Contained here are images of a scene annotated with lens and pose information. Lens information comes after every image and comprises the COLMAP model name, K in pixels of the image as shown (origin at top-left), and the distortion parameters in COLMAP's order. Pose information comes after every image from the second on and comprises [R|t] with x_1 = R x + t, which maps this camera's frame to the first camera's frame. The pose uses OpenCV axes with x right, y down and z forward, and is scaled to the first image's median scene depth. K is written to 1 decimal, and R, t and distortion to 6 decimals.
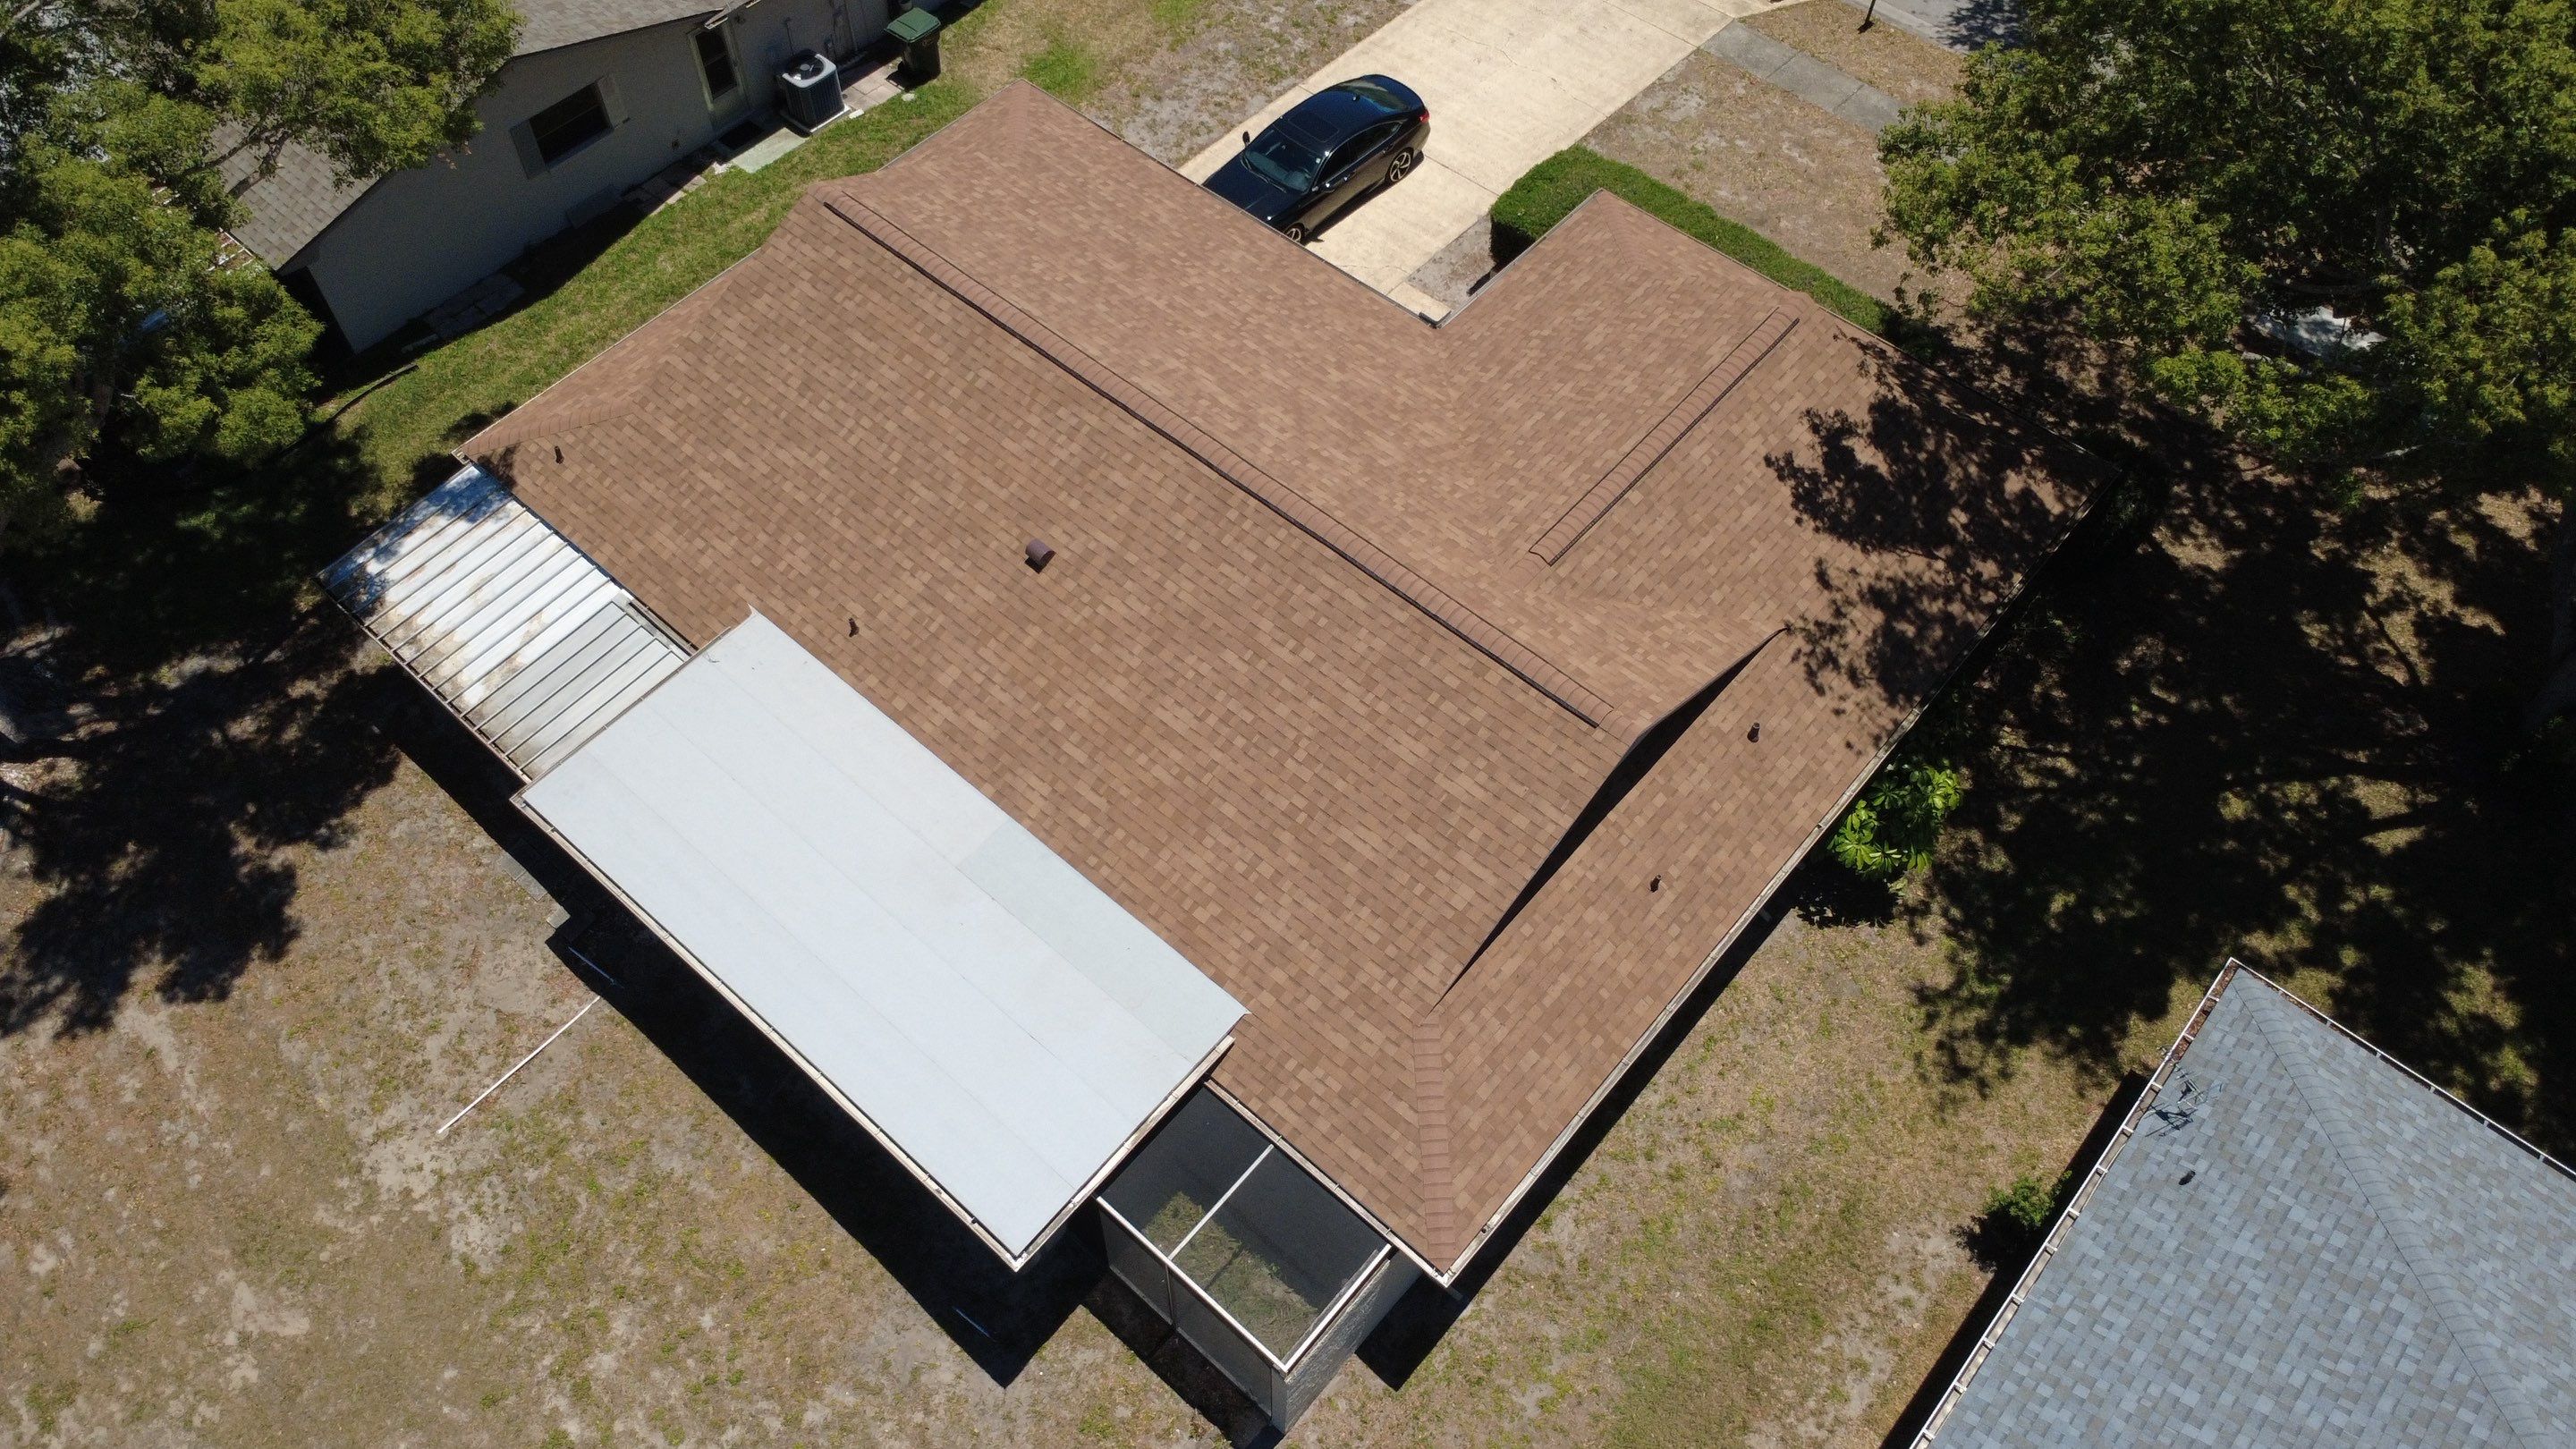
lens RADIAL K [[1867.2, 0, 1288.7], [0, 1867.2, 732.0], [0, 0, 1]] dist [0.000980, 0.003453]
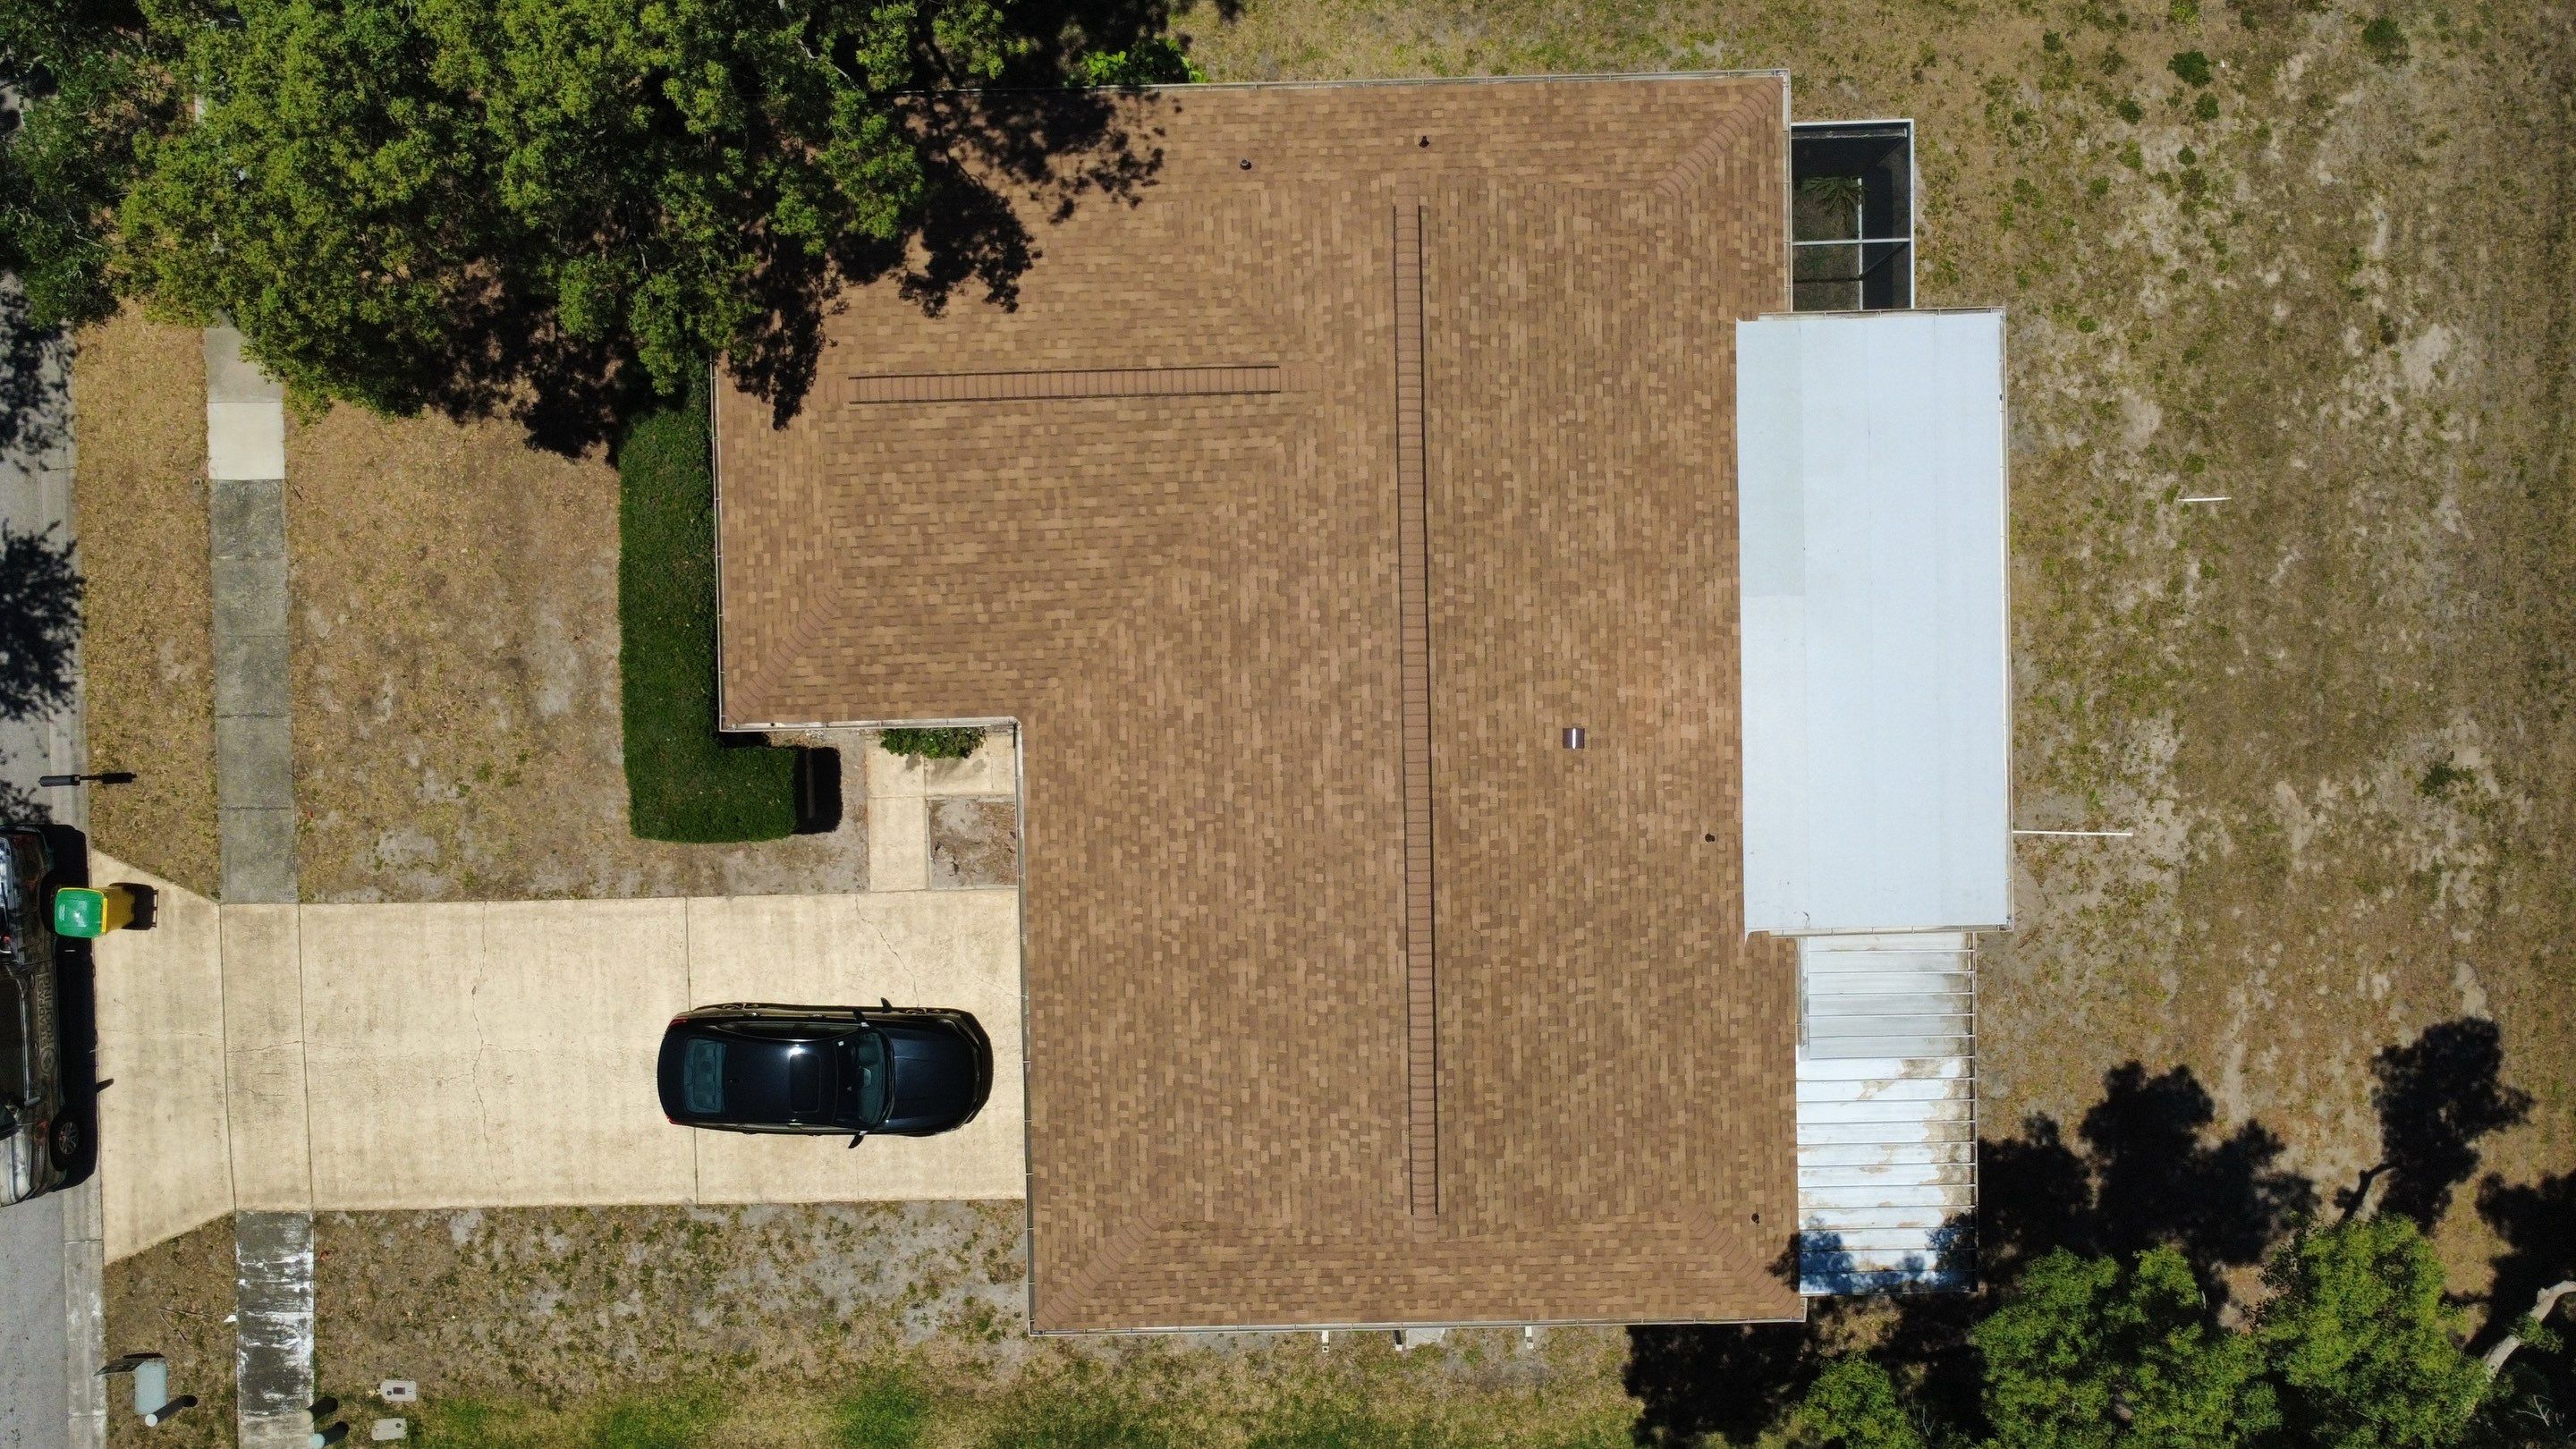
lens RADIAL K [[1867.2, 0, 1283.2], [0, 1867.2, 714.8], [0, 0, 1]] dist [0.000980, 0.003453]
pose [[-0.672756, -0.739558, -0.021288, 0.011890], [0.611781, -0.572241, 0.546136, -0.742522], [-0.416082, 0.354393, 0.837426, 0.155448]]
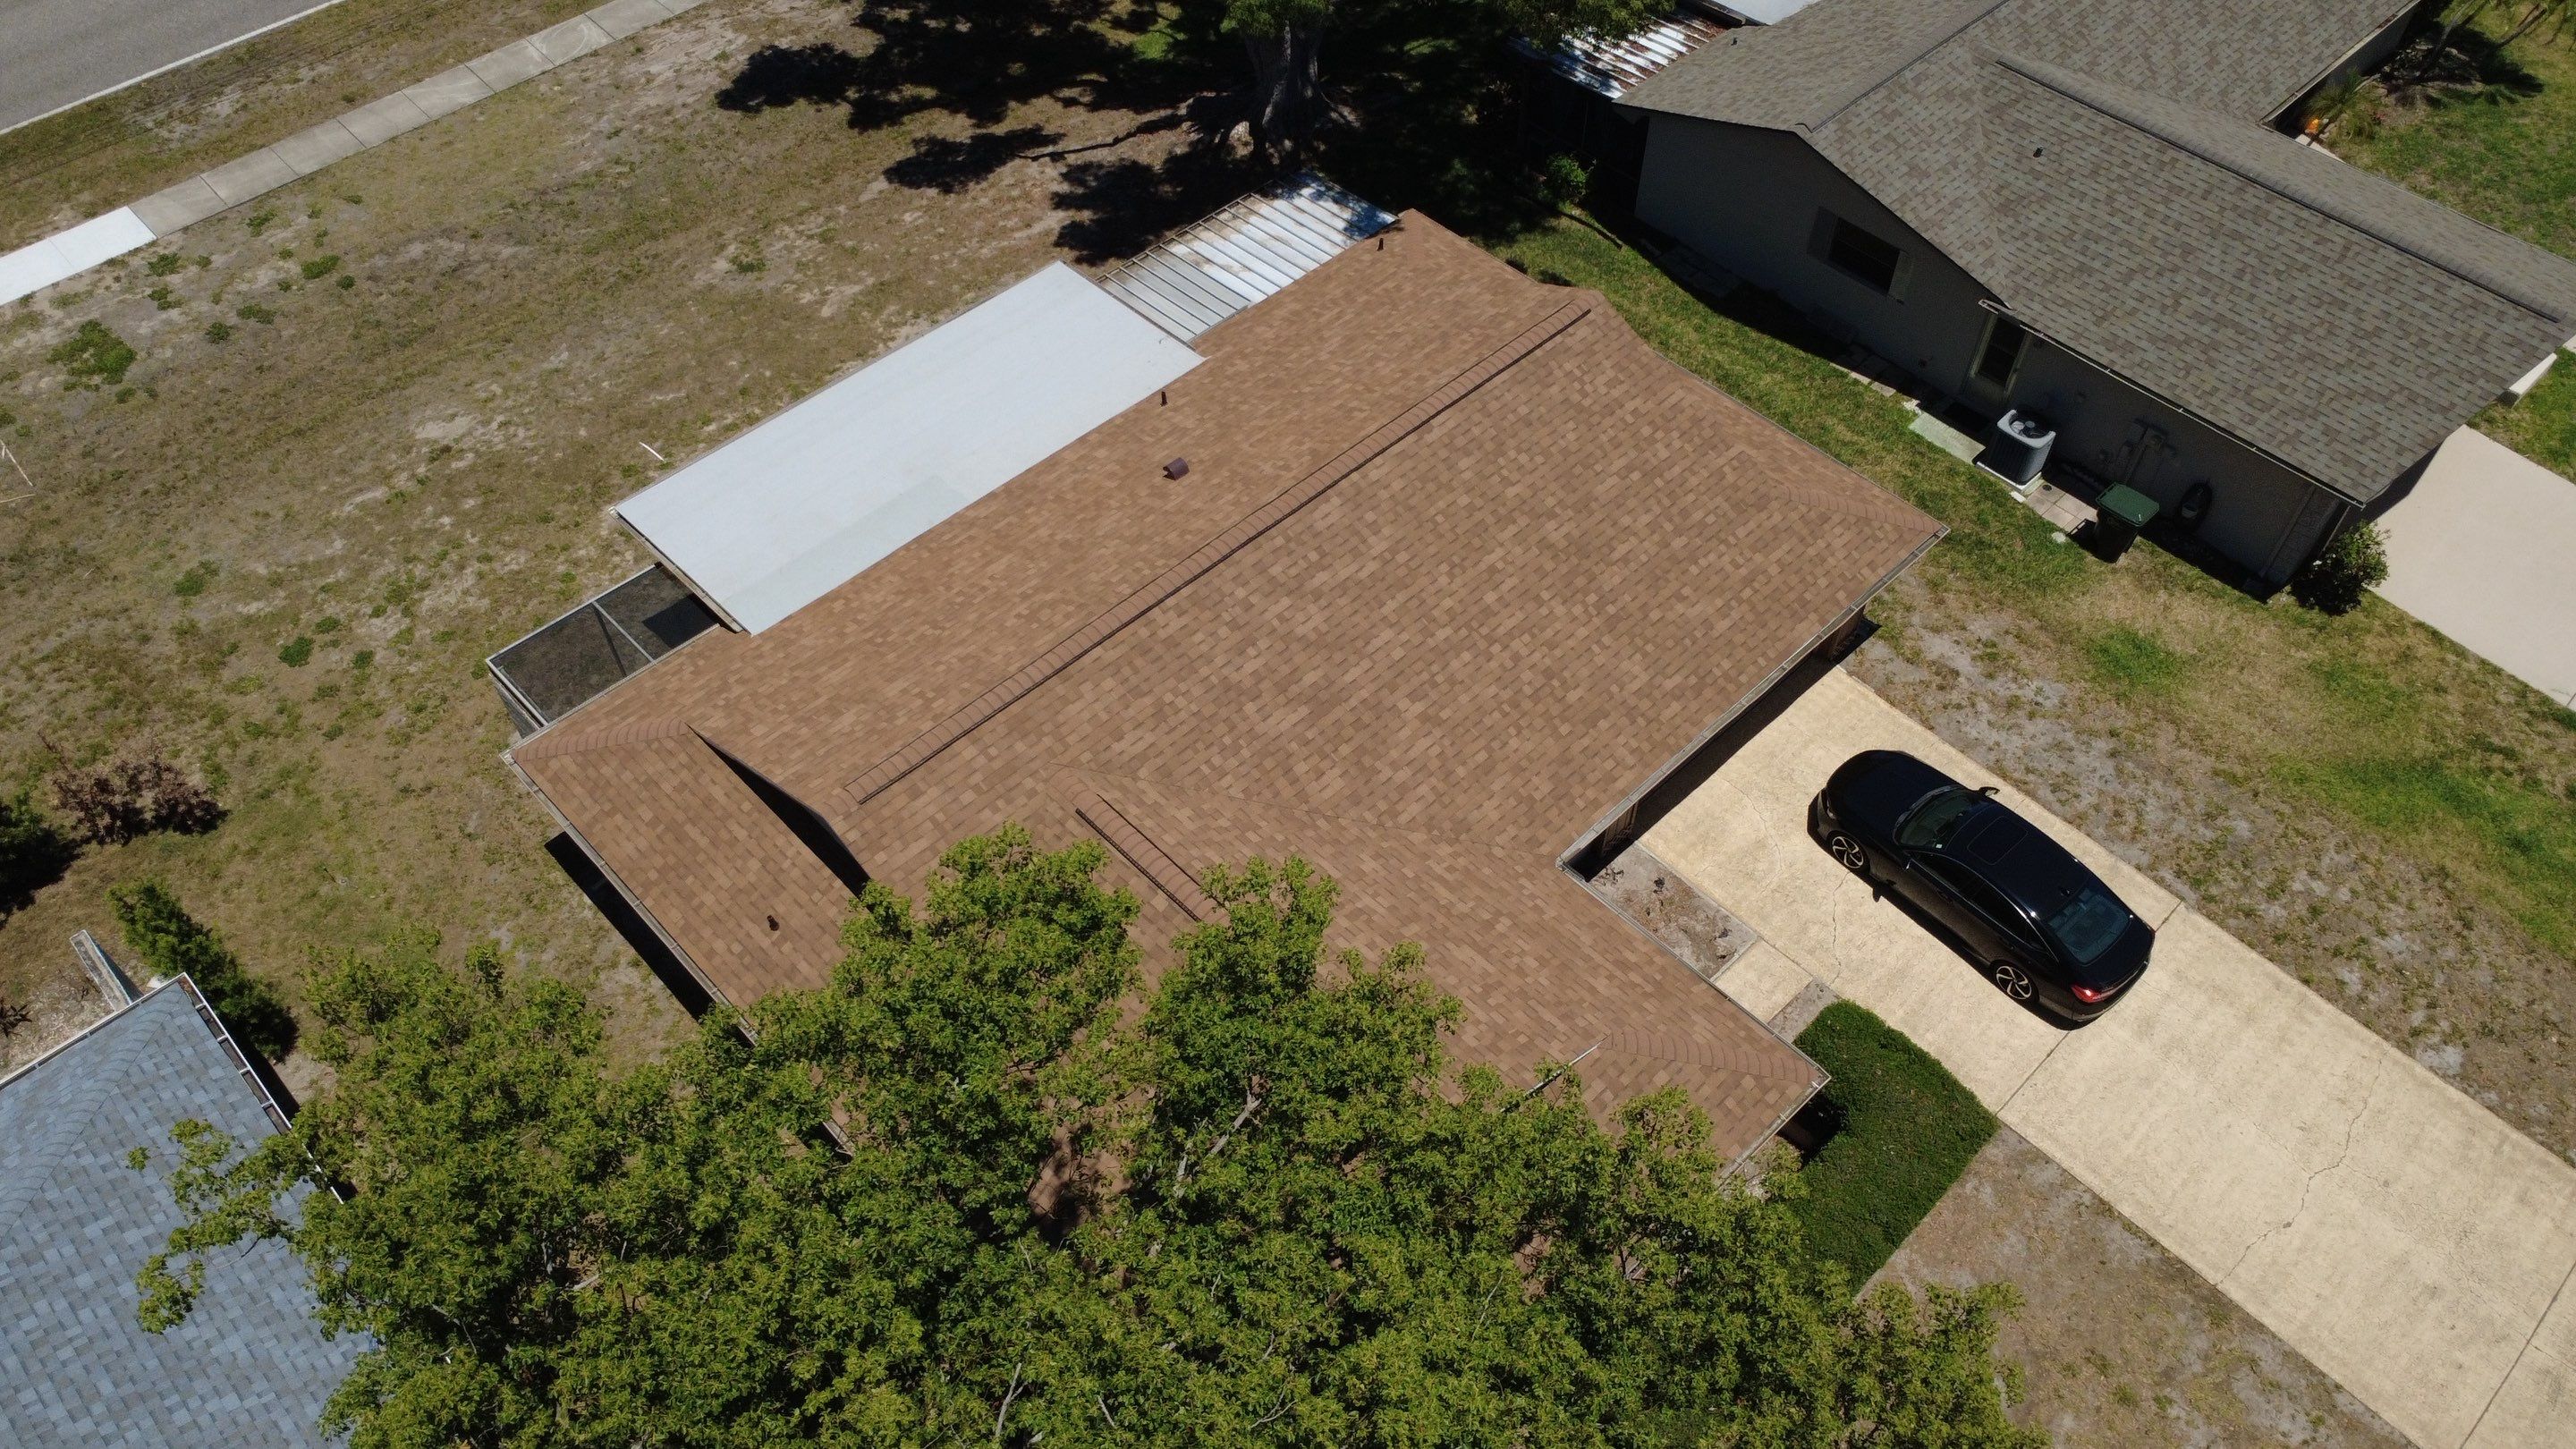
lens RADIAL K [[1867.2, 0, 1281.4], [0, 1867.2, 733.2], [0, 0, 1]] dist [0.000980, 0.003453]
pose [[-0.093047, 0.768881, -0.632585, 0.674279], [-0.821157, 0.300038, 0.485468, -0.624522], [0.563066, 0.564623, 0.603454, 0.417560]]
